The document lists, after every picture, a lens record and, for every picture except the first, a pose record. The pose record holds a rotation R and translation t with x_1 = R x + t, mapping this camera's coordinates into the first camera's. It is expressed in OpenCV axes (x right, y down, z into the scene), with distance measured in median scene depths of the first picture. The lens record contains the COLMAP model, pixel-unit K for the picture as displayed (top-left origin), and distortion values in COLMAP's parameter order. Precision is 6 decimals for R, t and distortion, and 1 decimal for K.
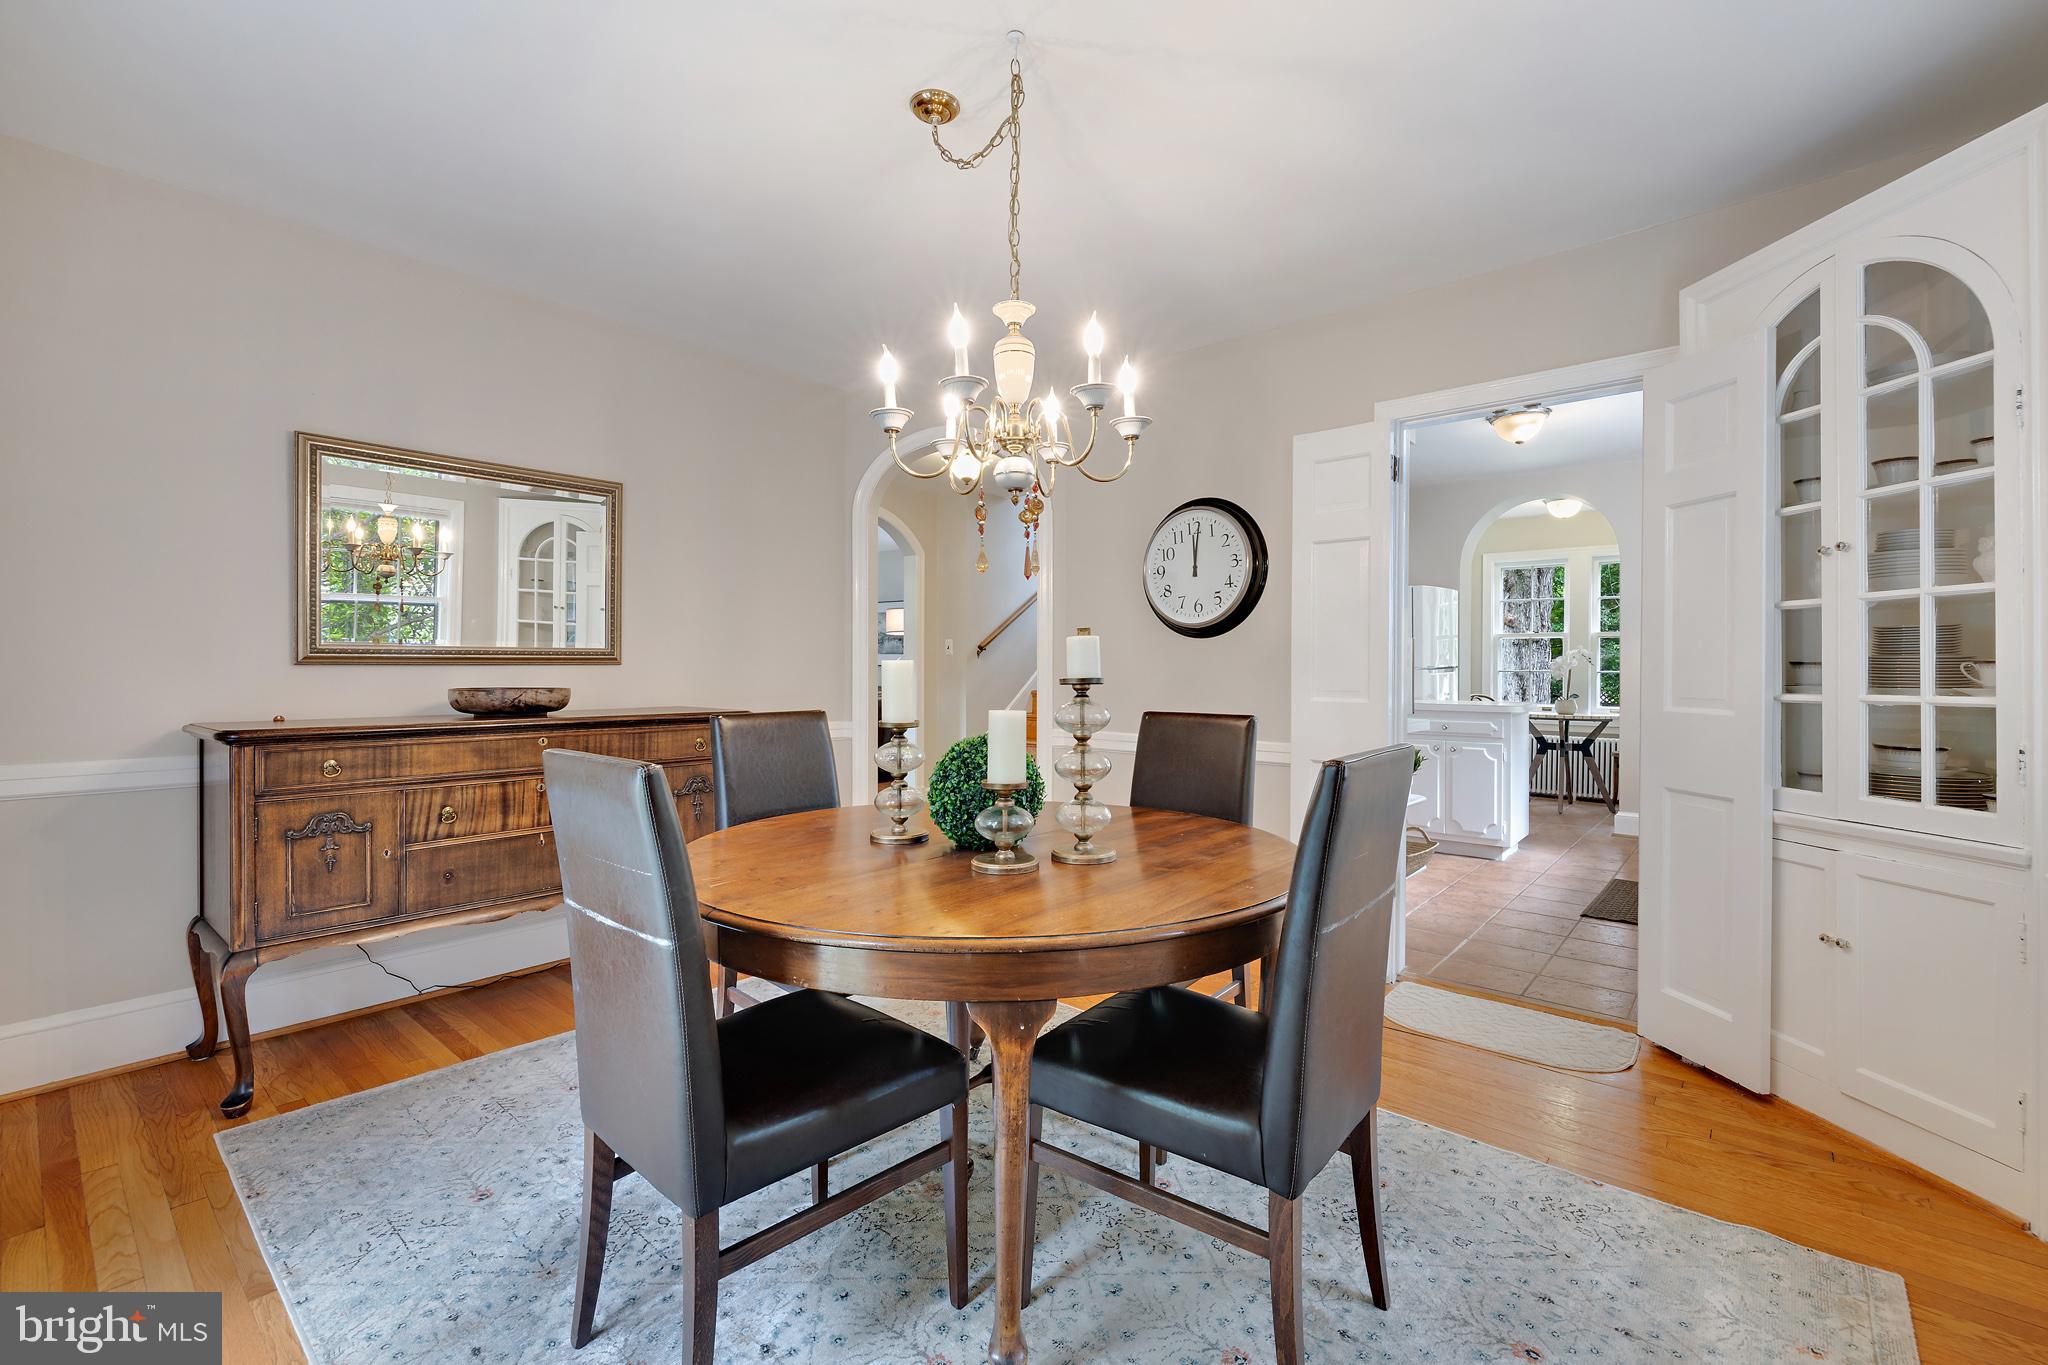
lens RADIAL K [[854.6, 0, 1022.9], [0, 854.6, 665.7], [0, 0, 1]] dist [-0.001771, -0.000394]
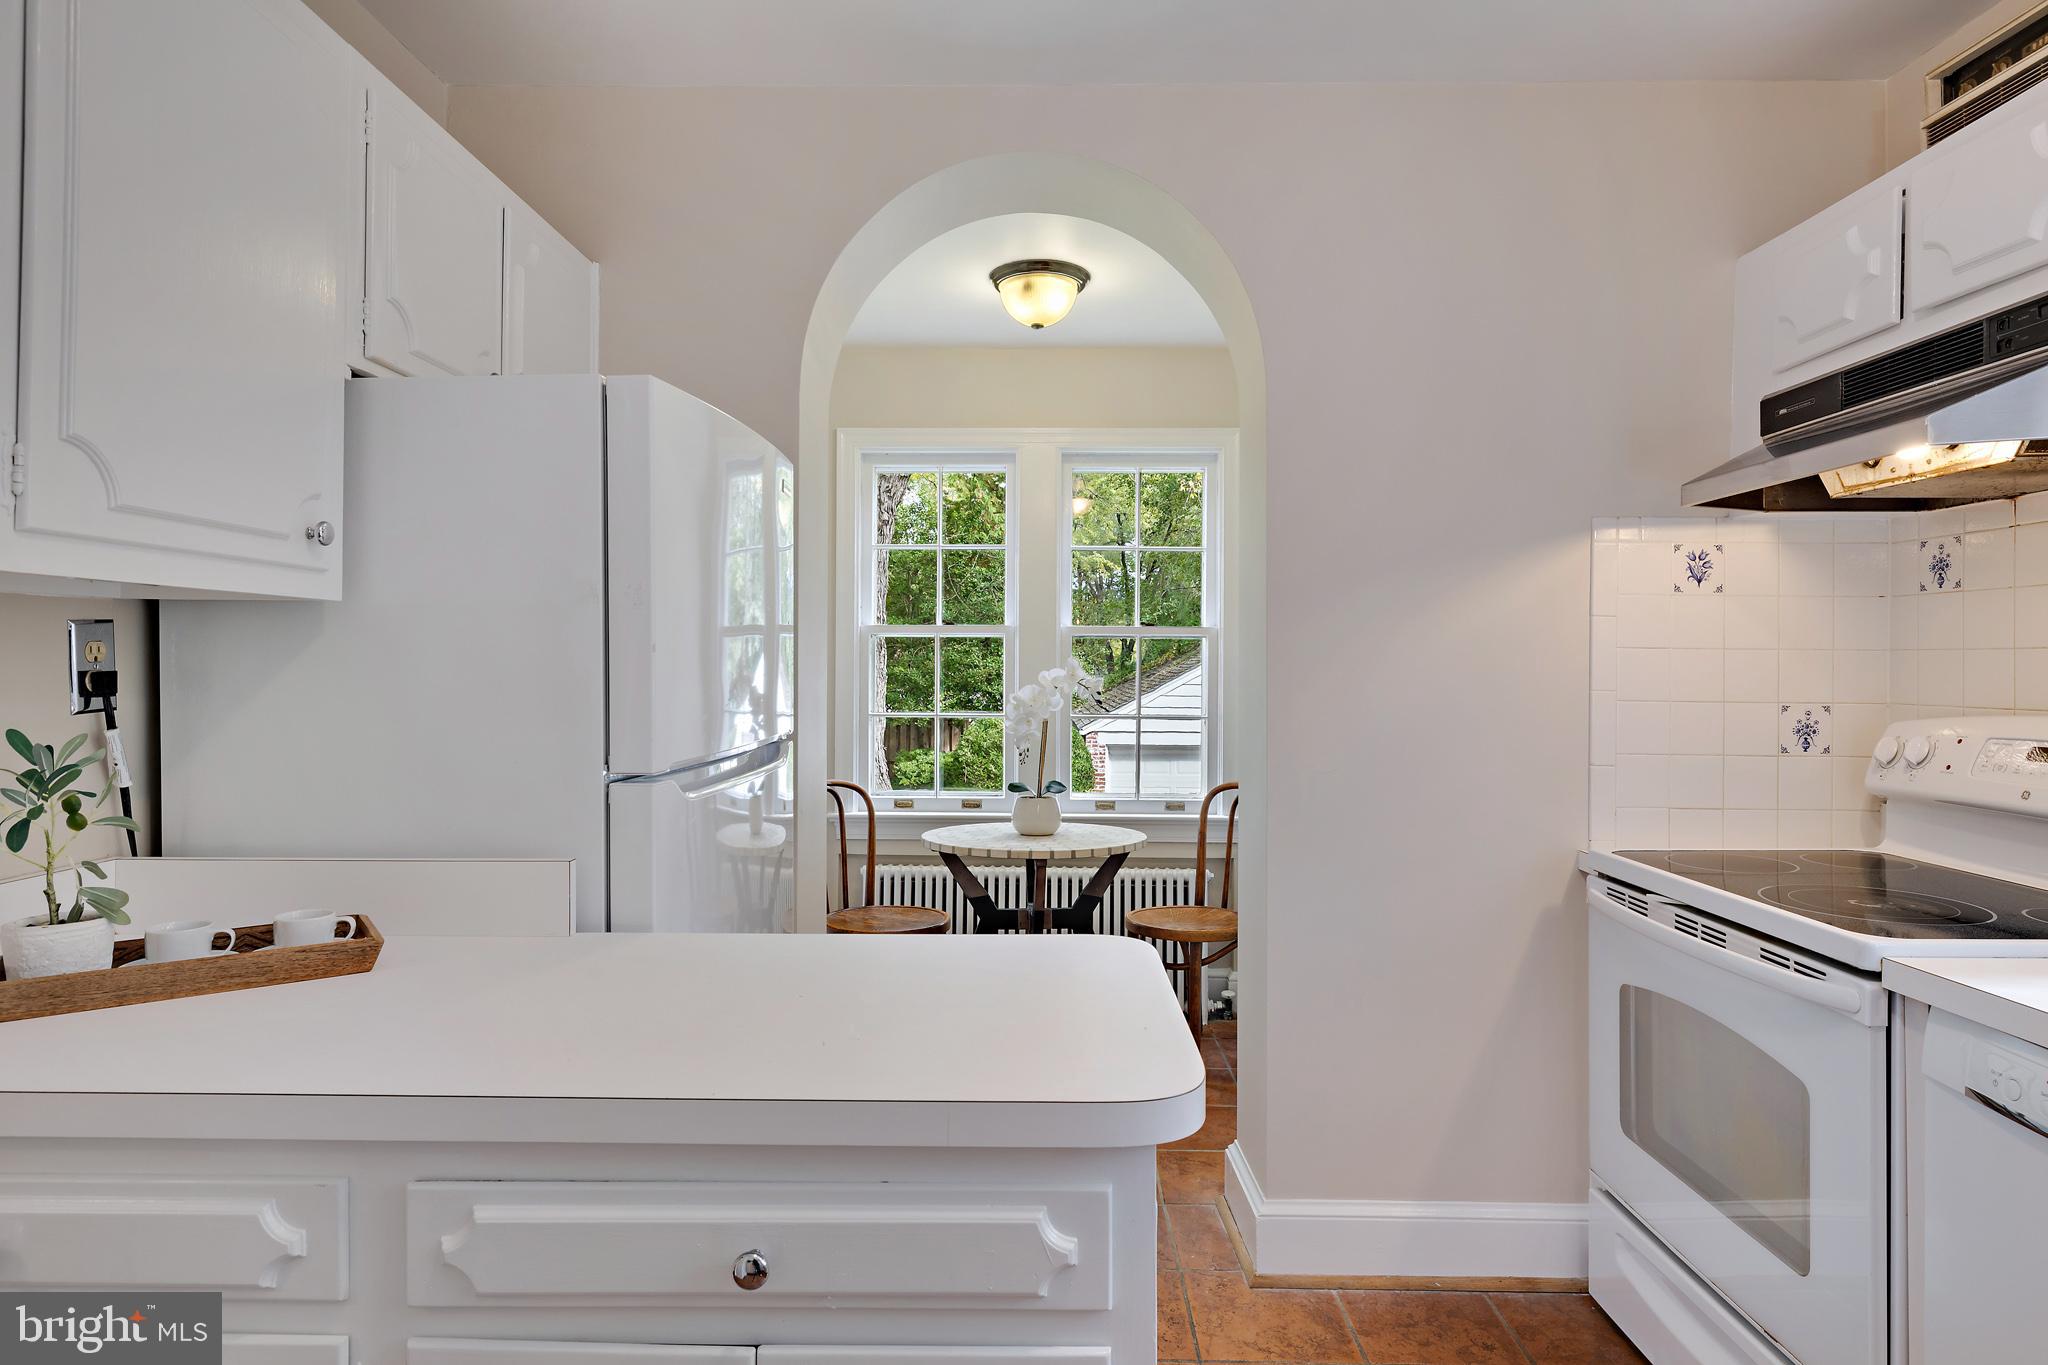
lens RADIAL K [[1137.6, 0, 1025.1], [0, 1137.6, 667.6], [0, 0, 1]] dist [0.002800, -0.000256]
pose [[0.763781, 0.000738, 0.645476, 0.296907], [-0.003162, 0.999992, 0.002598, -0.020470], [-0.645468, -0.004025, 0.763776, 0.608260]]
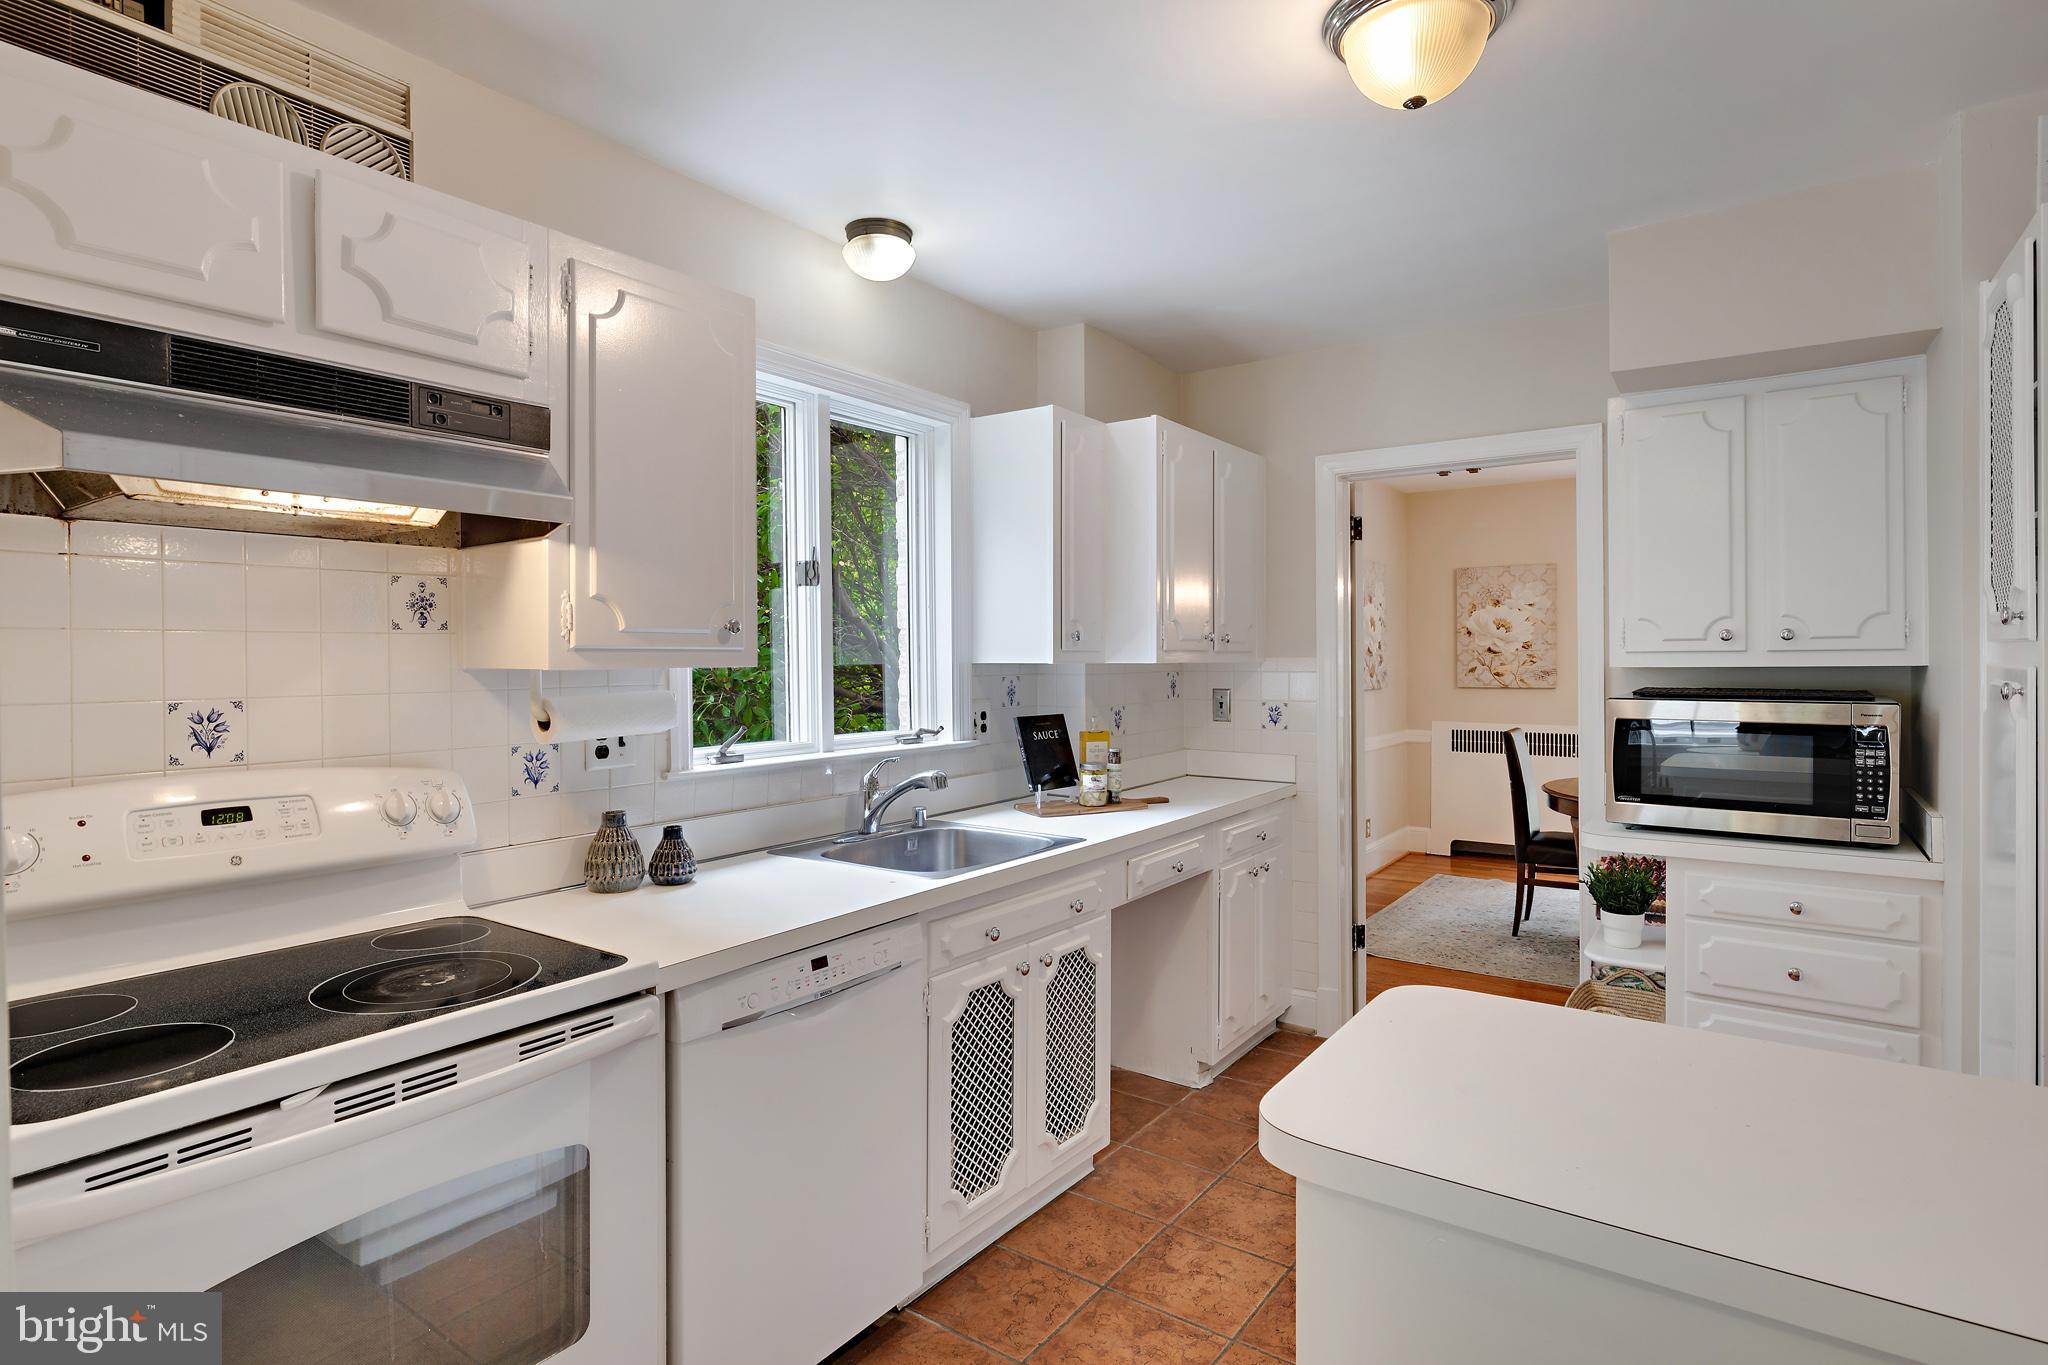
lens RADIAL K [[1045.0, 0, 1025.1], [0, 1045.0, 659.2], [0, 0, 1]] dist [0.000652, -0.009500]
pose [[-0.994372, 0.003595, -0.105886, 0.504748], [0.003555, 0.999994, 0.000569, -0.034226], [0.105887, 0.000189, -0.994378, 0.908915]]
